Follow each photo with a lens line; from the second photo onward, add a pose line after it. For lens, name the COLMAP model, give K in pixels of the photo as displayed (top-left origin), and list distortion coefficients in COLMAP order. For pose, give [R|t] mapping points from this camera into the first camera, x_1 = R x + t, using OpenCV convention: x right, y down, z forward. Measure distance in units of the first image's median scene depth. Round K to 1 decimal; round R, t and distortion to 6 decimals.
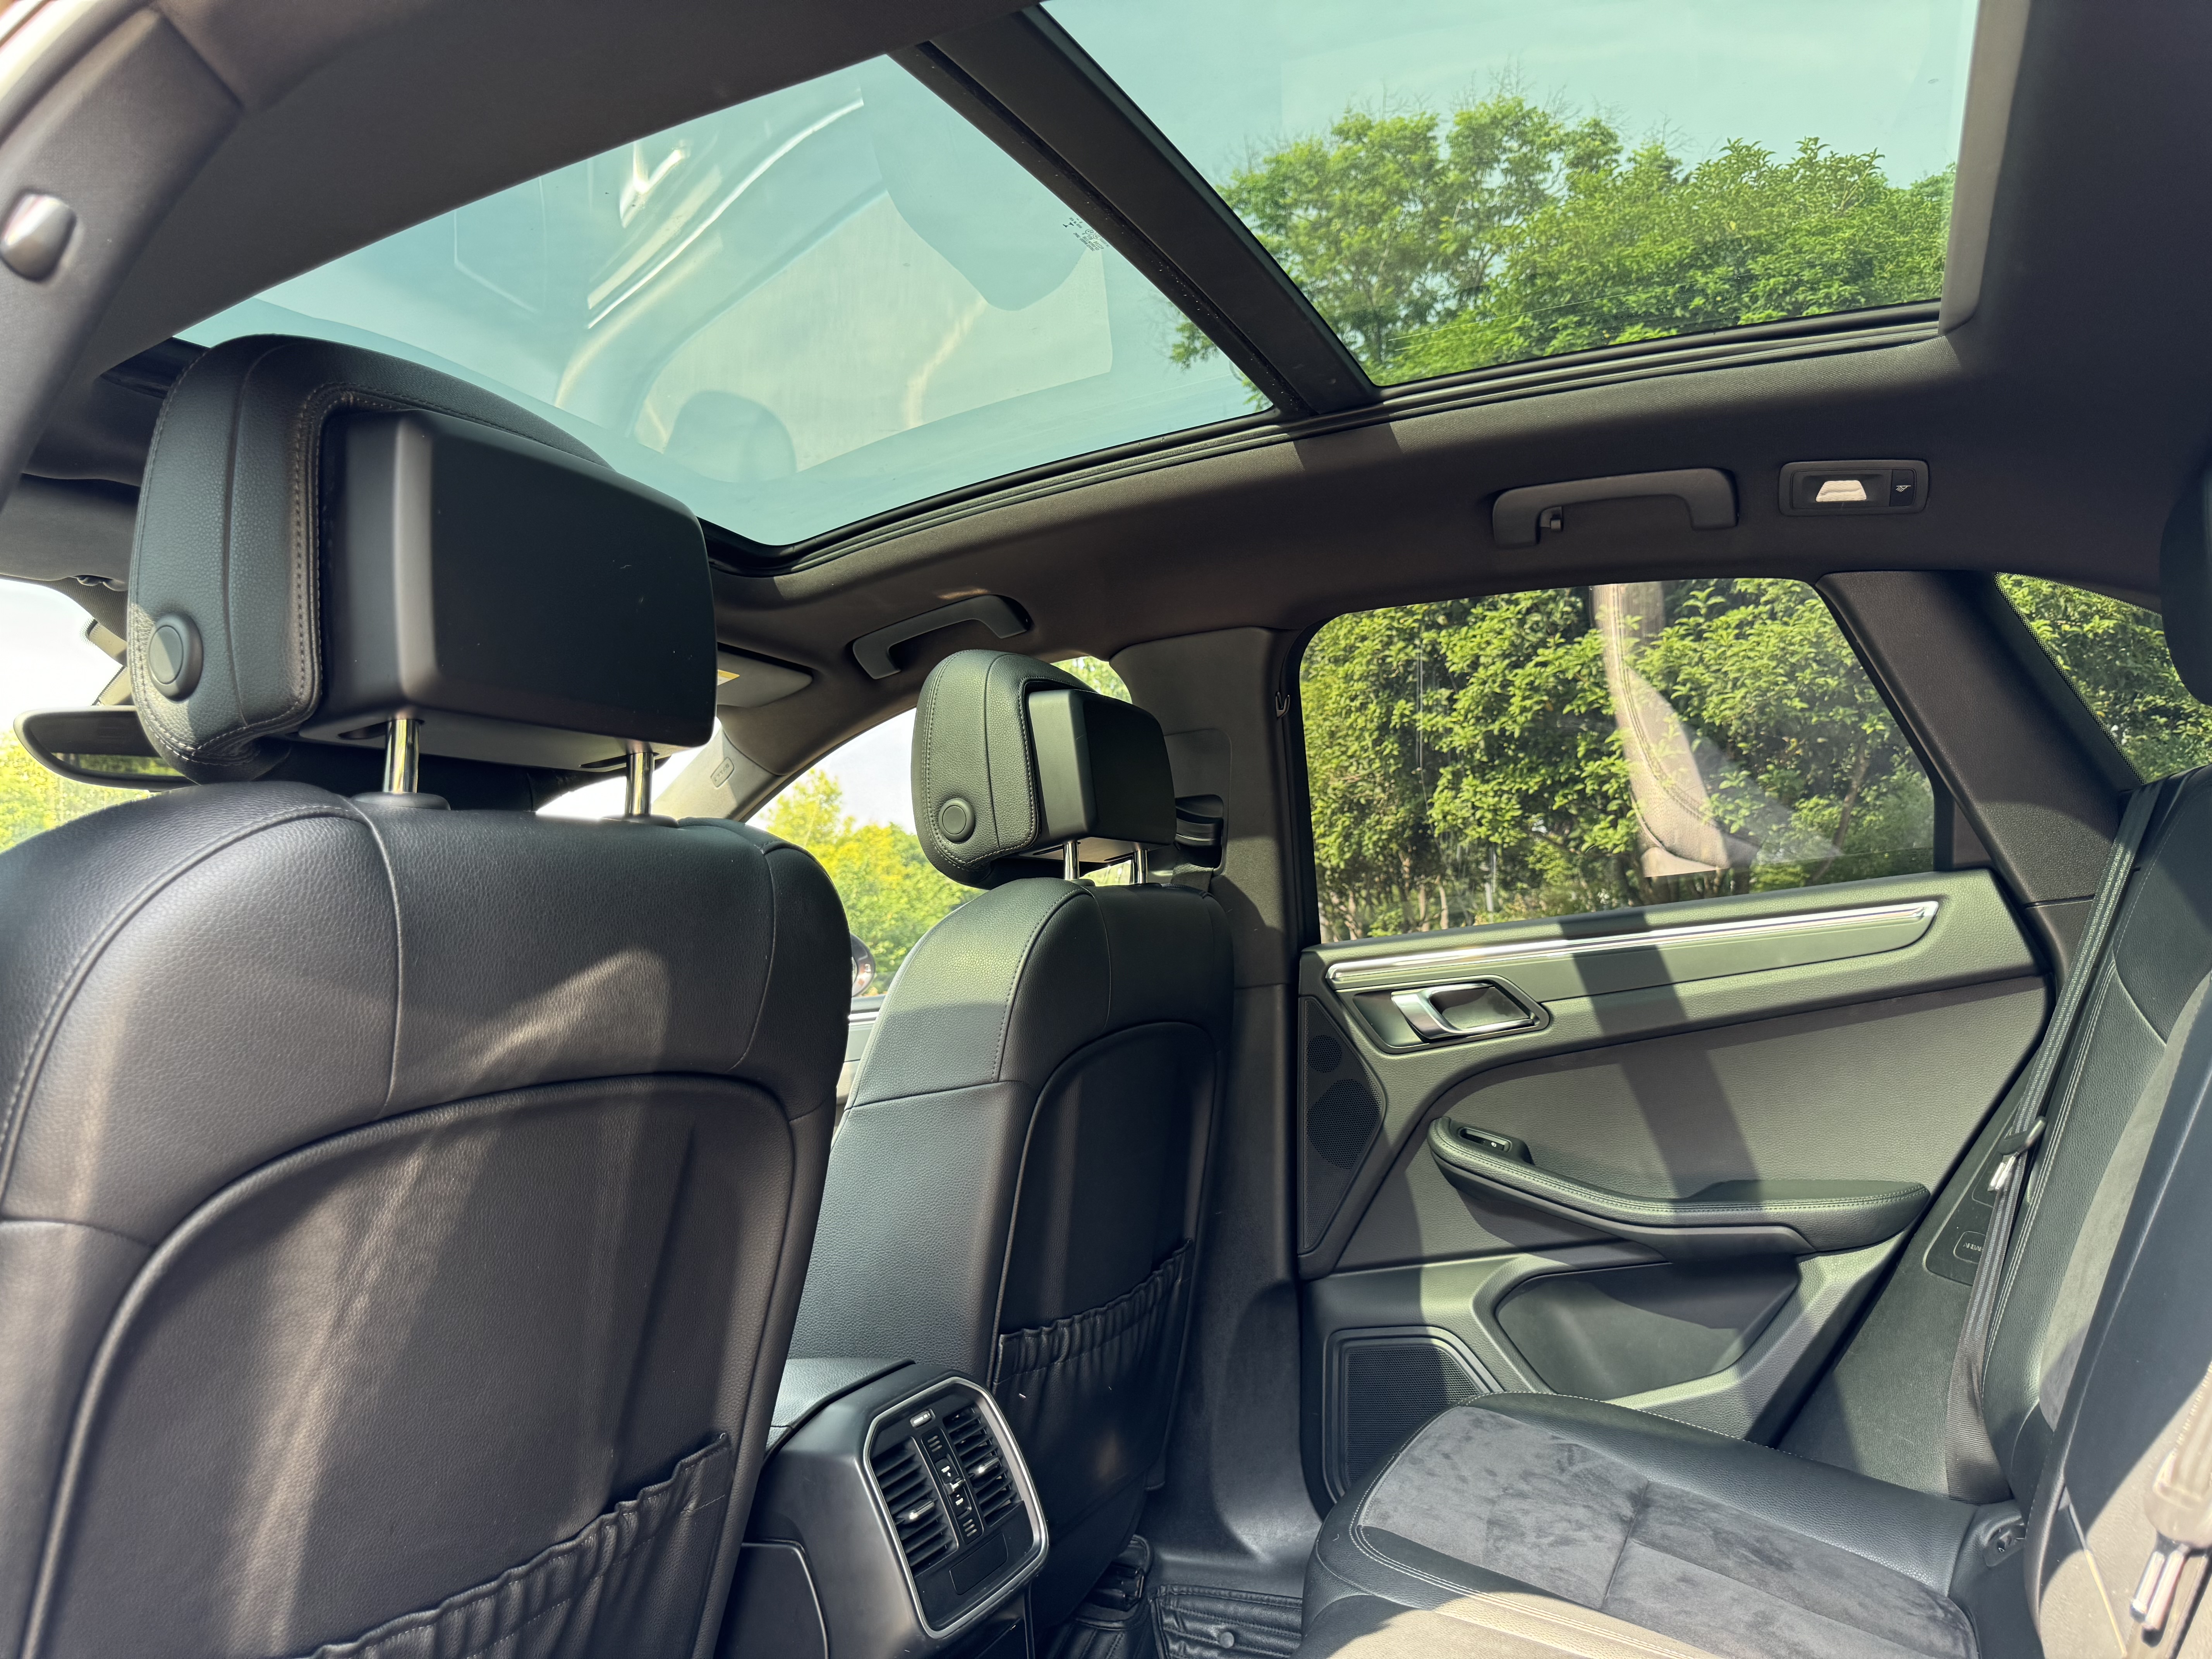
lens RADIAL K [[1562.8, 0, 1103.0], [0, 1562.8, 829.5], [0, 0, 1]] dist [-0.013527, -0.007670]
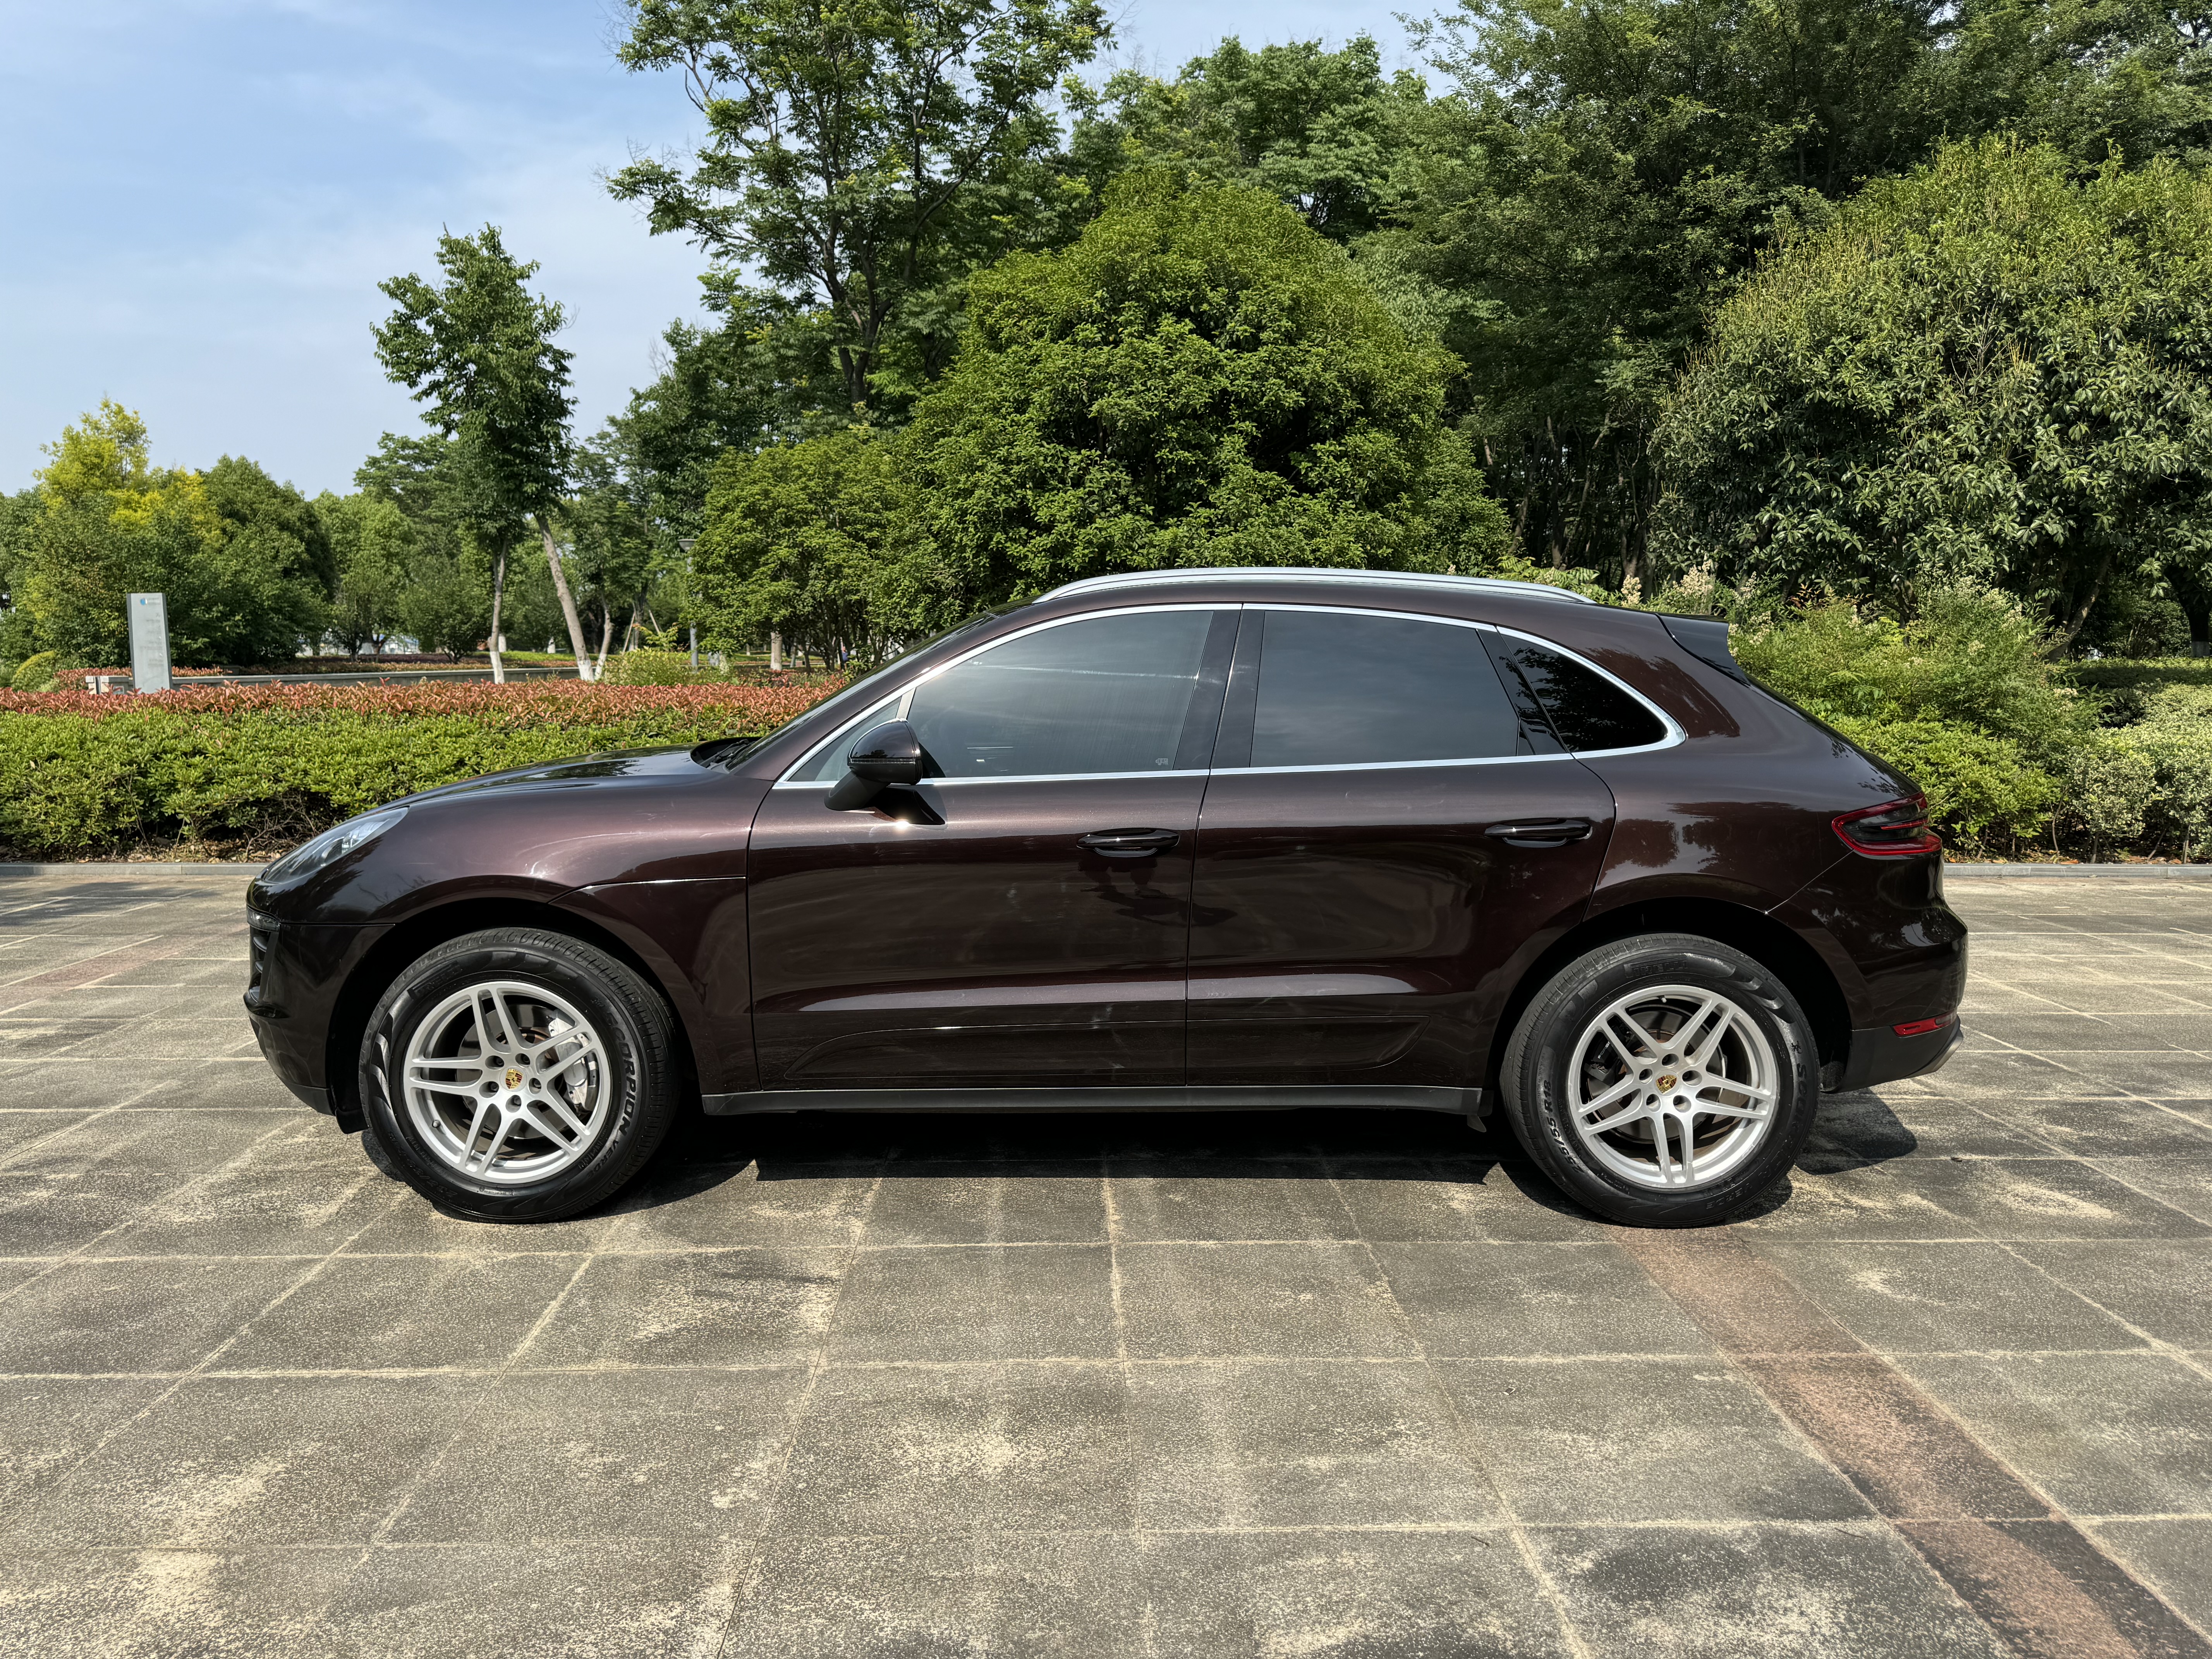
lens RADIAL K [[1562.8, 0, 1108.0], [0, 1562.8, 830.6], [0, 0, 1]] dist [-0.013527, -0.007670]
pose [[0.893428, 0.046155, 0.446828, -0.389463], [-0.127796, 0.979720, 0.154326, -0.046712], [-0.430644, -0.194982, 0.881208, -0.461644]]
